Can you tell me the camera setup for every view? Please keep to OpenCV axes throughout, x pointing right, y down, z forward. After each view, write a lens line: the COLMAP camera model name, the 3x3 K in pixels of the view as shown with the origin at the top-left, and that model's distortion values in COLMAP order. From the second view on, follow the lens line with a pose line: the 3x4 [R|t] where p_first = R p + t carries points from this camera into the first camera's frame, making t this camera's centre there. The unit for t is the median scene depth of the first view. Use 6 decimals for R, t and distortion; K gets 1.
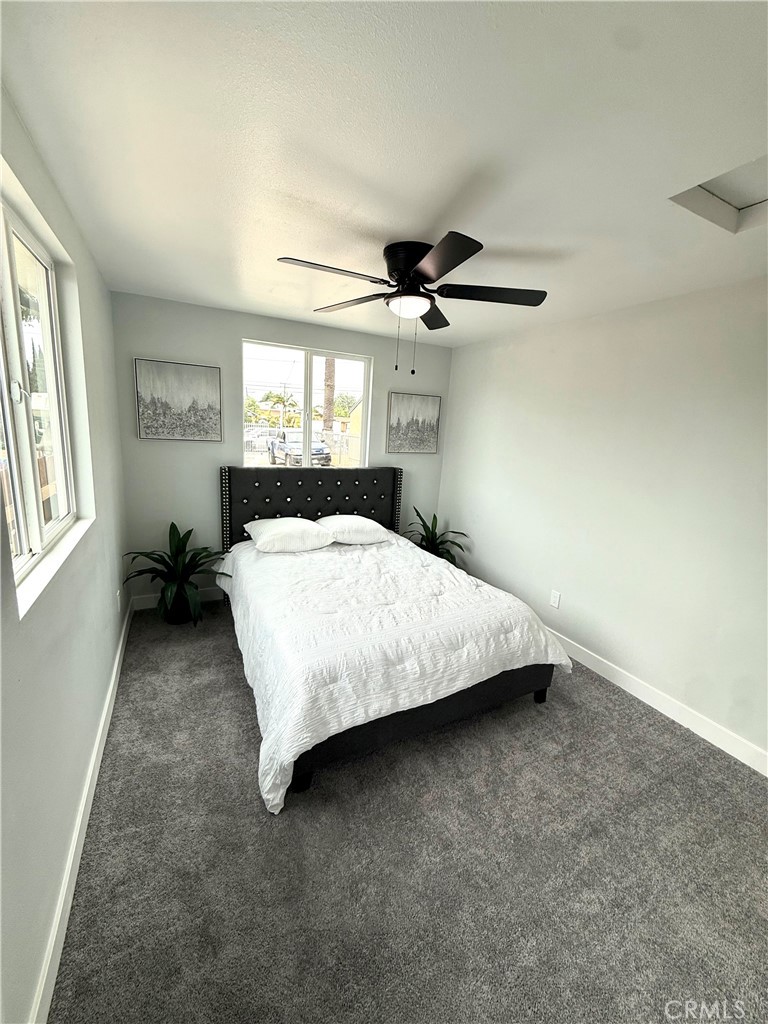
lens RADIAL K [[413.0, 0, 384.0], [0, 413.0, 512.0], [0, 0, 1]] dist [-0.001818, -0.000103]
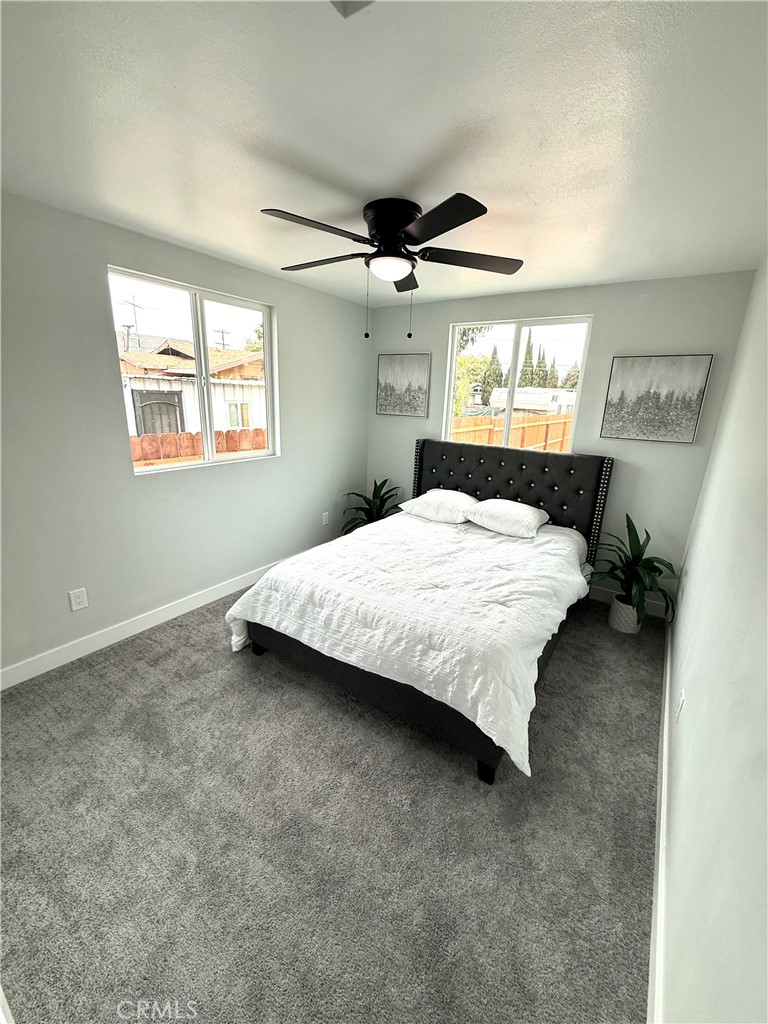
lens RADIAL K [[413.0, 0, 384.0], [0, 413.0, 512.0], [0, 0, 1]] dist [-0.001818, -0.000103]
pose [[0.473175, 0.202916, -0.857281, 0.643968], [-0.188715, 0.973870, 0.126352, -0.036257], [0.860519, 0.101995, 0.499104, 0.355872]]
